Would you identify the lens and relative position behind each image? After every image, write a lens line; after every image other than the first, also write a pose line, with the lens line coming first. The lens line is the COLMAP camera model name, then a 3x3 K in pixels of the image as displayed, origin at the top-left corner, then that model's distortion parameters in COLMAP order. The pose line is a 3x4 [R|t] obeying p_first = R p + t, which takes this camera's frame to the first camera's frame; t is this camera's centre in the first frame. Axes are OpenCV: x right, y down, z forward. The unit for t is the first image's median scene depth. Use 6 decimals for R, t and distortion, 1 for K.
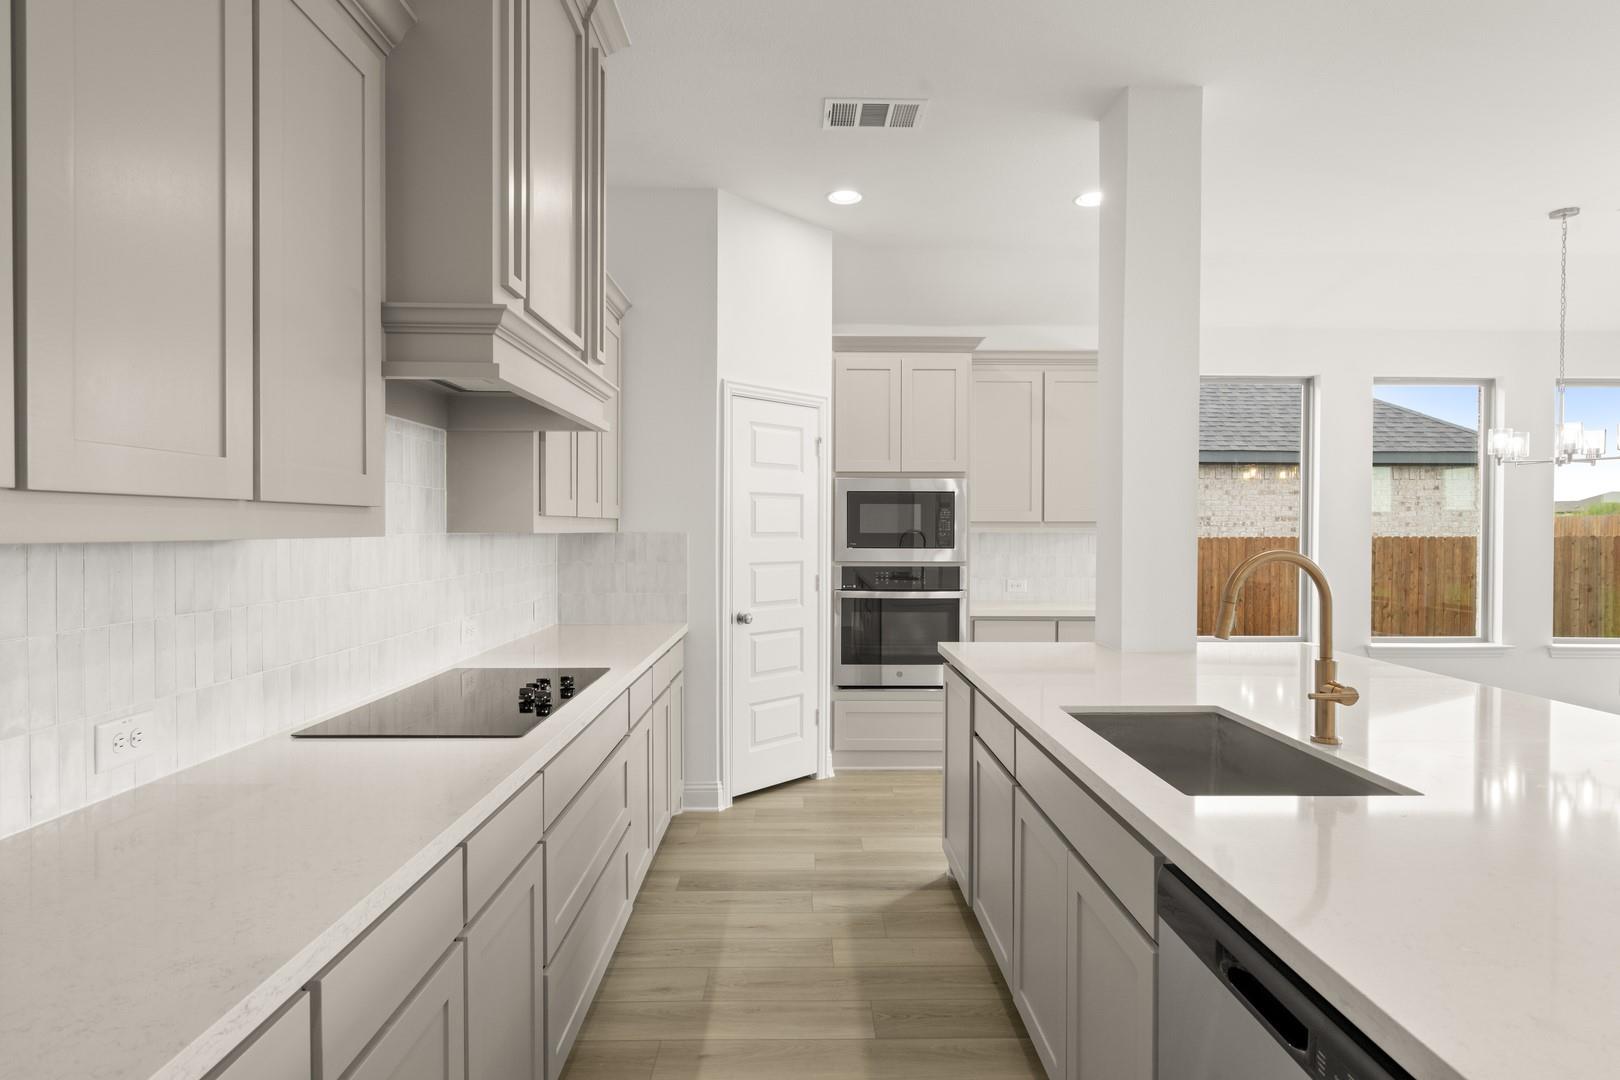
lens RADIAL K [[857.4, 0, 808.0], [0, 857.4, 539.3], [0, 0, 1]] dist [-0.003432, 0.001303]
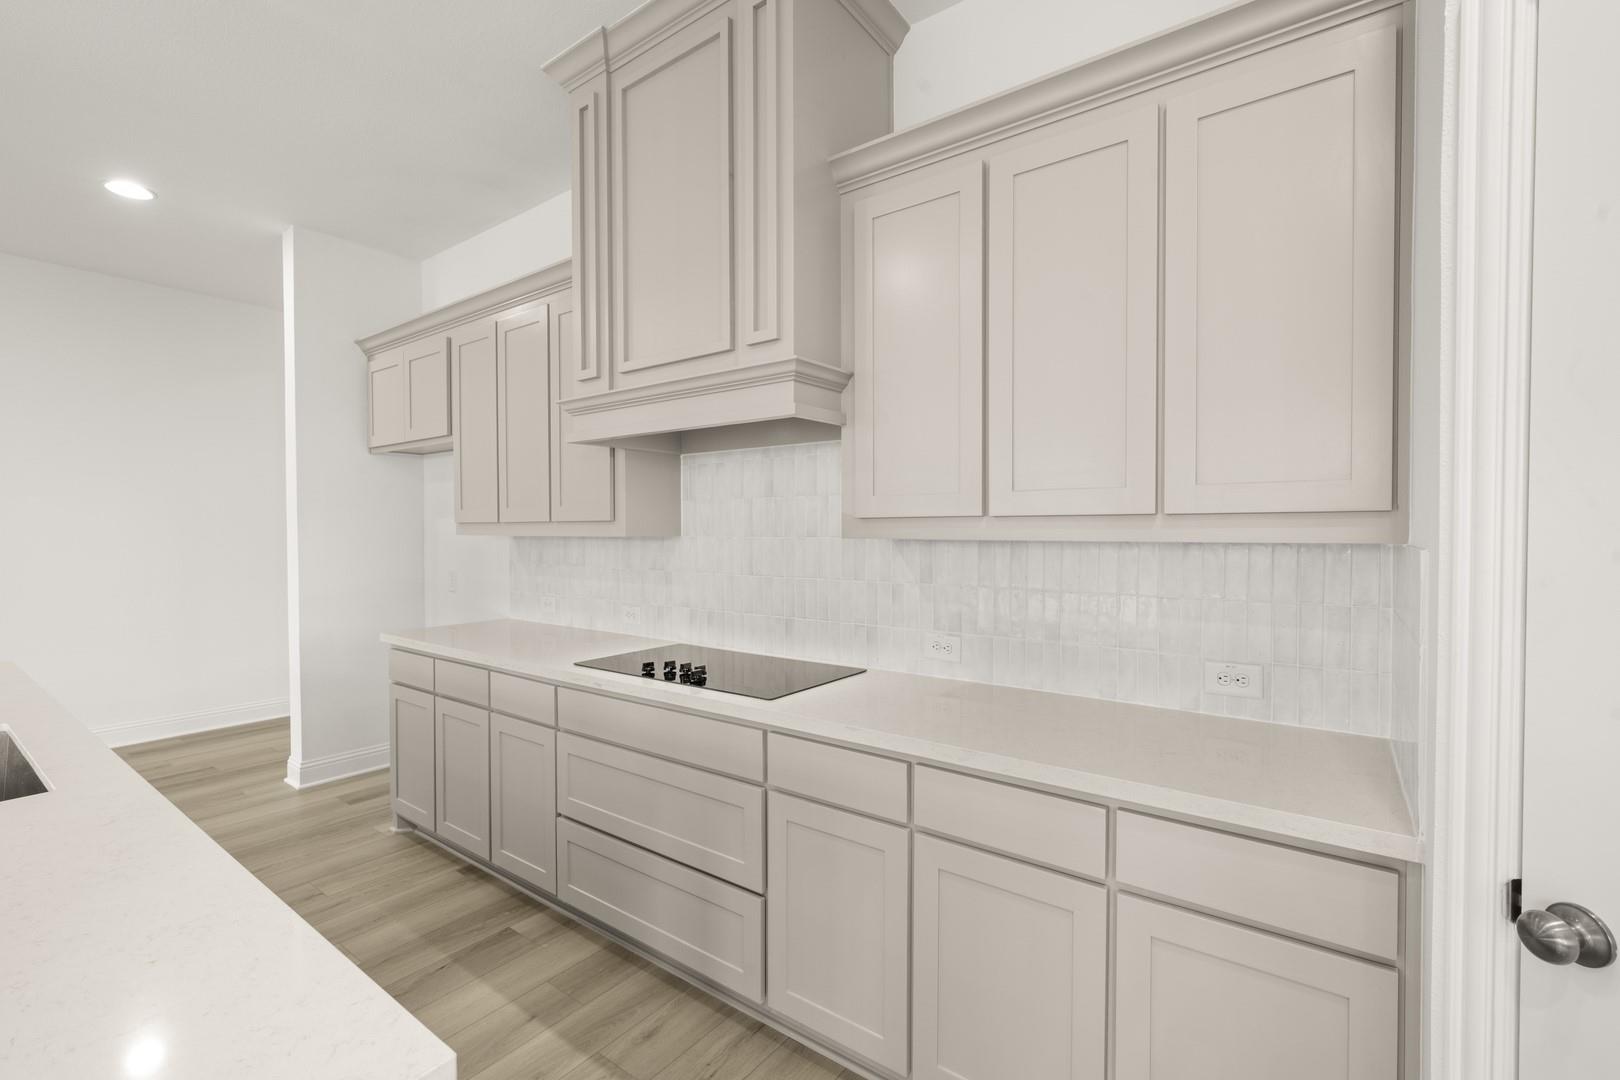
lens RADIAL K [[722.5, 0, 794.9], [0, 722.5, 537.2], [0, 0, 1]] dist [0.001269, 0.001269]
pose [[-0.618240, 0.011803, -0.785901, 0.181126], [-0.008141, 0.999737, 0.021419, -0.014205], [0.785947, 0.019640, -0.617982, 0.852024]]
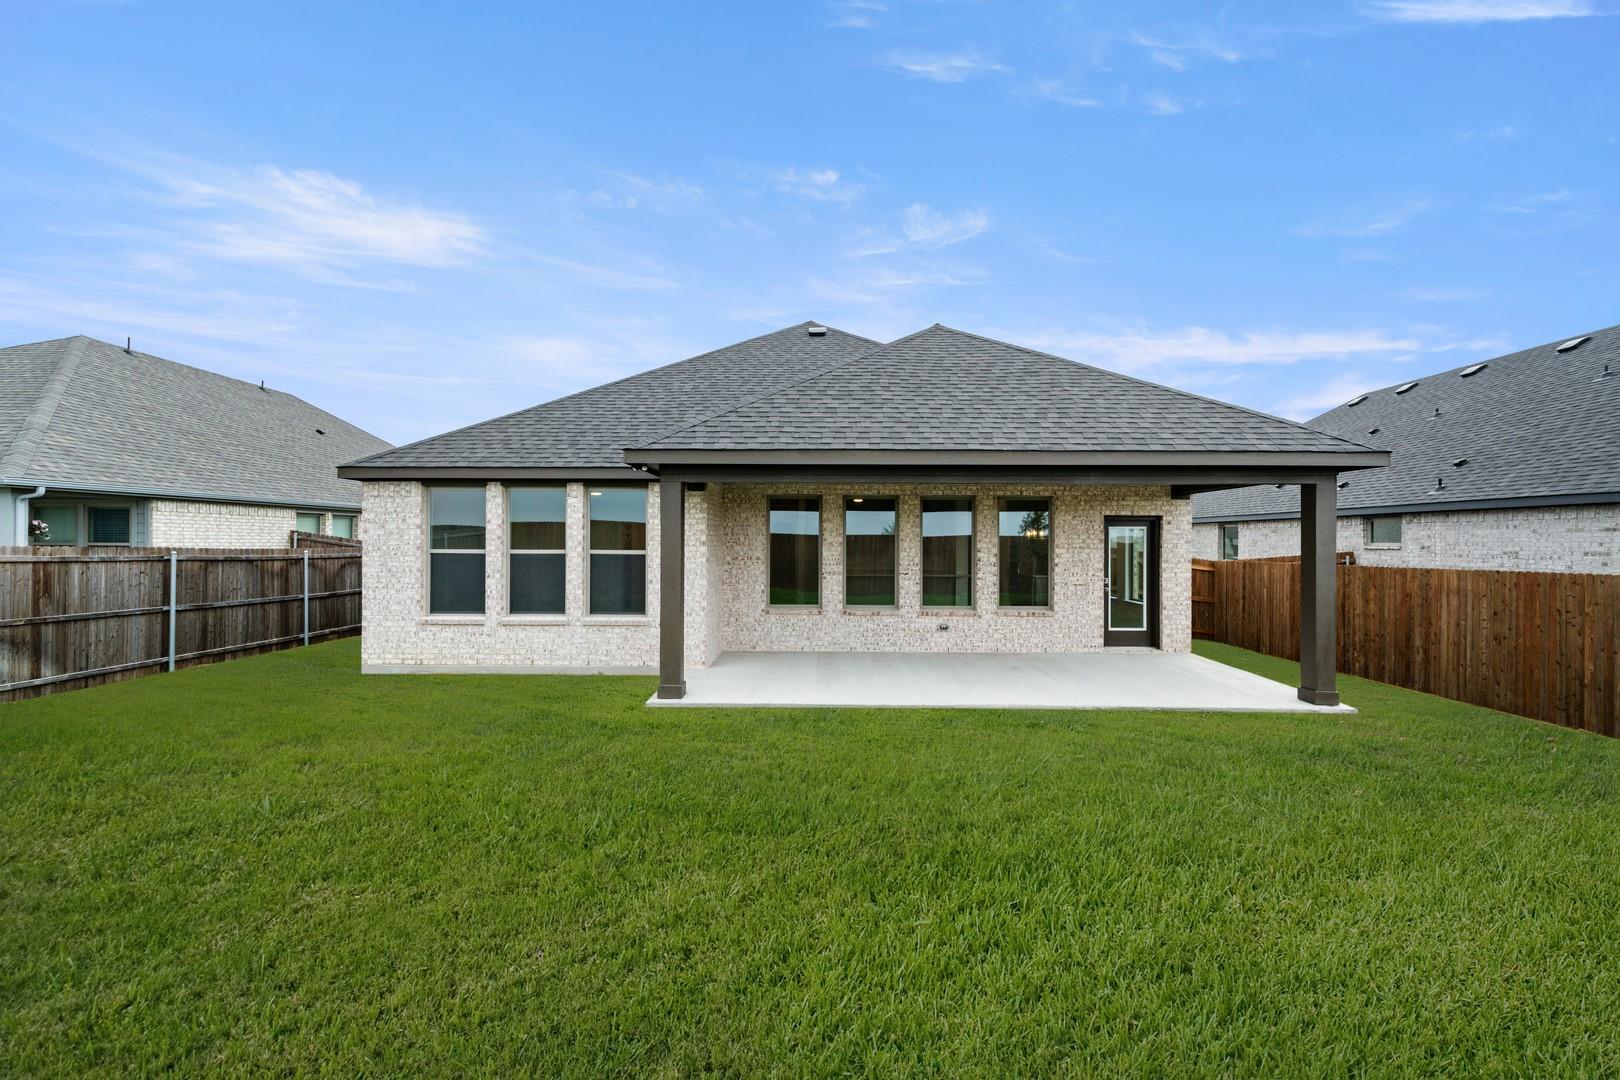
lens RADIAL K [[635.0, 0, 806.0], [0, 635.0, 542.5], [0, 0, 1]] dist [-0.002022, 0.000761]
pose [[-0.033313, -0.003198, -0.999440, 3.446307], [-0.016595, 0.999859, -0.002646, -0.048284], [0.999307, 0.016498, -0.033361, 0.028343]]
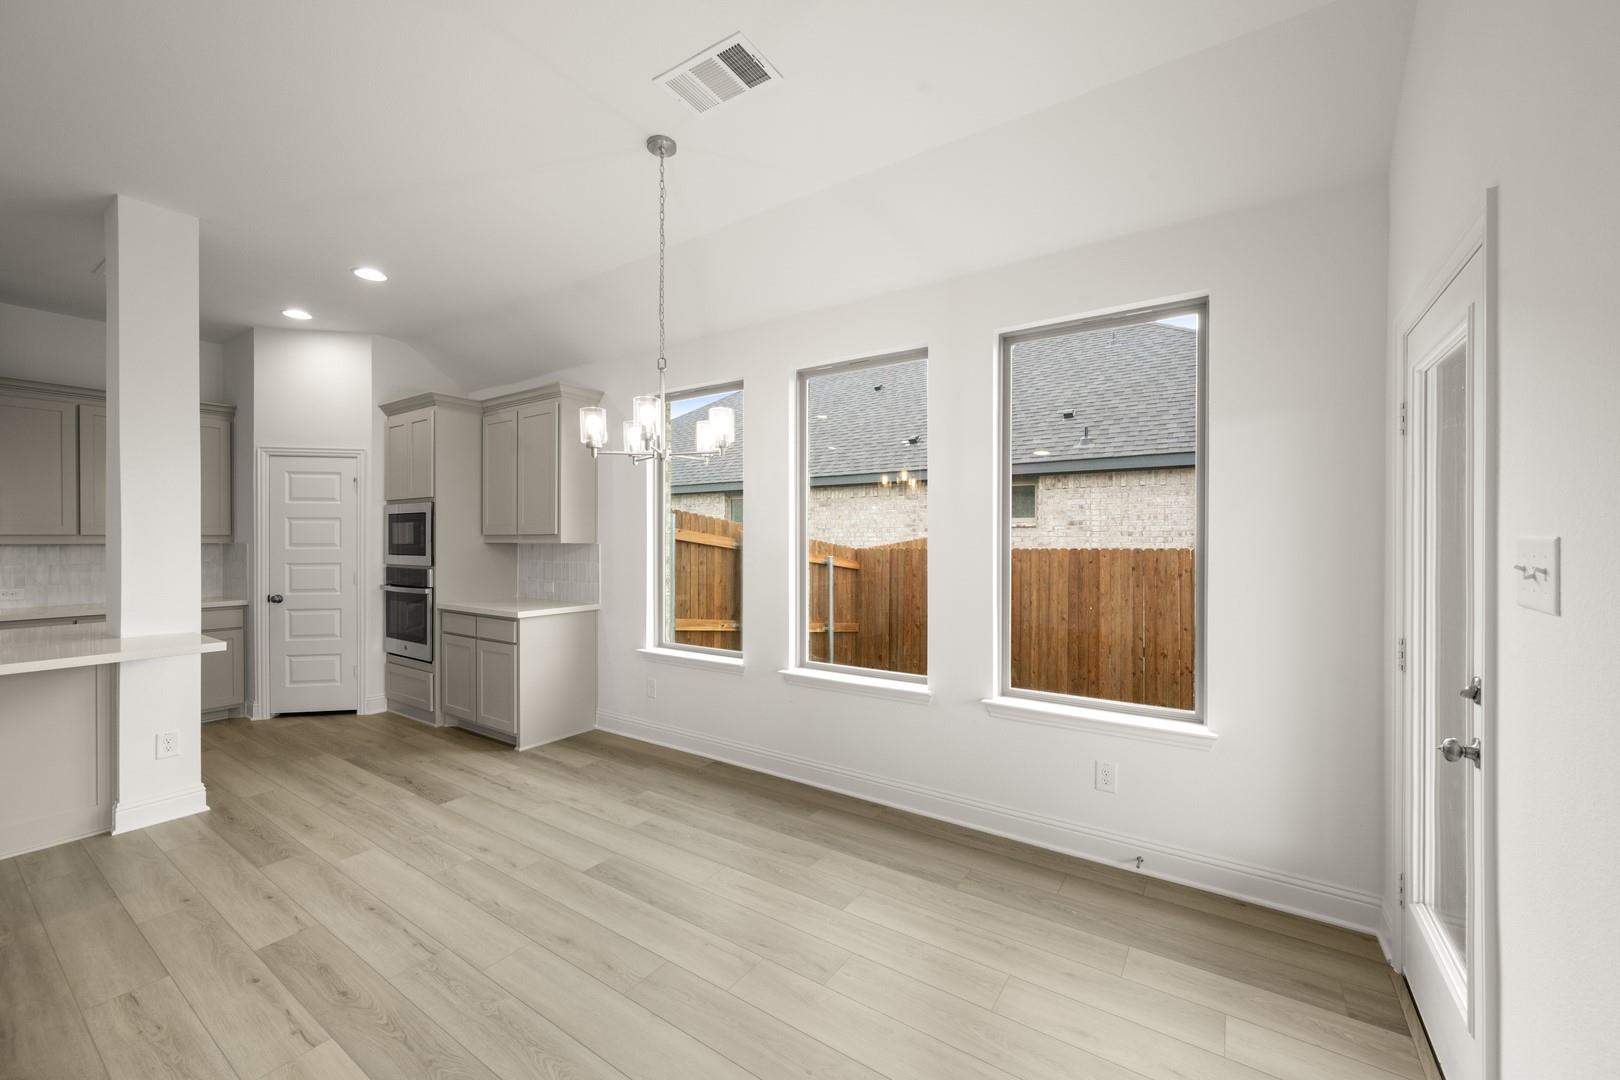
lens RADIAL K [[635.0, 0, 810.6], [0, 635.0, 543.3], [0, 0, 1]] dist [-0.002022, 0.000761]
pose [[0.822362, 0.001869, -0.568961, 1.215420], [-0.005007, 0.999980, -0.003952, -0.007664], [0.568942, 0.006099, 0.822355, 0.539820]]
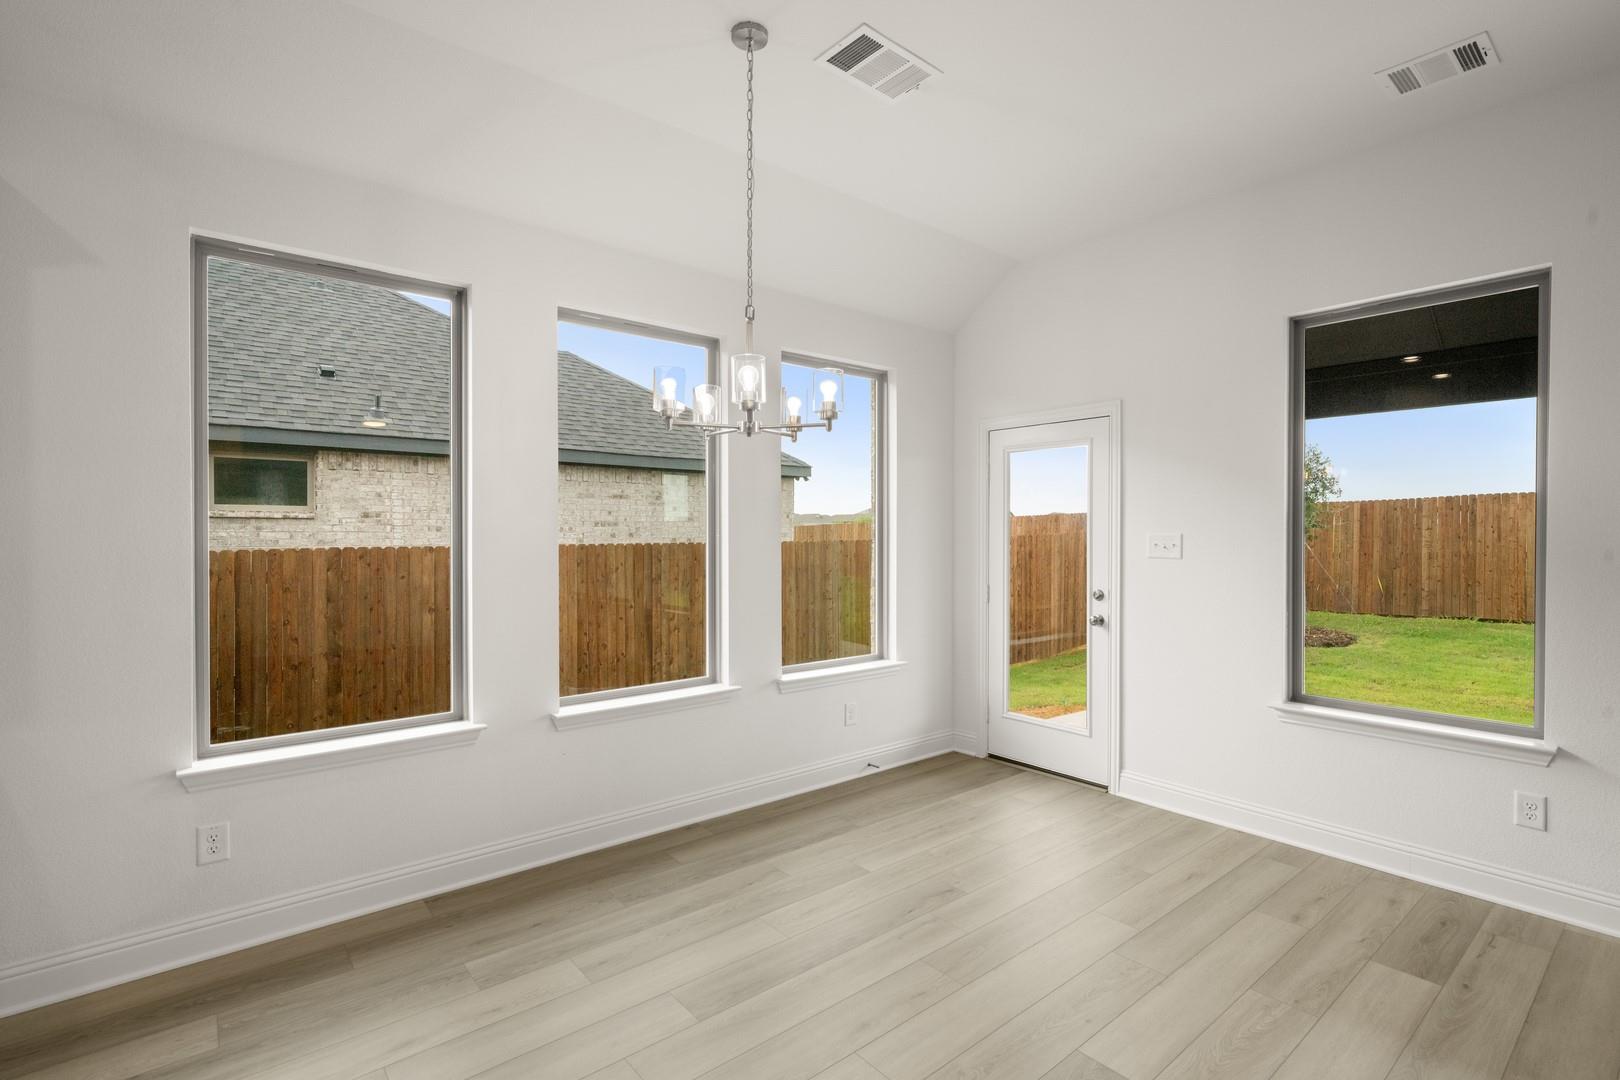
lens RADIAL K [[756.3, 0, 821.7], [0, 756.3, 536.2], [0, 0, 1]] dist [0.006702, -0.001764]
pose [[0.771864, -0.004359, 0.635773, 0.511566], [0.010427, 0.999929, -0.005803, -0.007481], [-0.635702, 0.011109, 0.771854, 0.485901]]
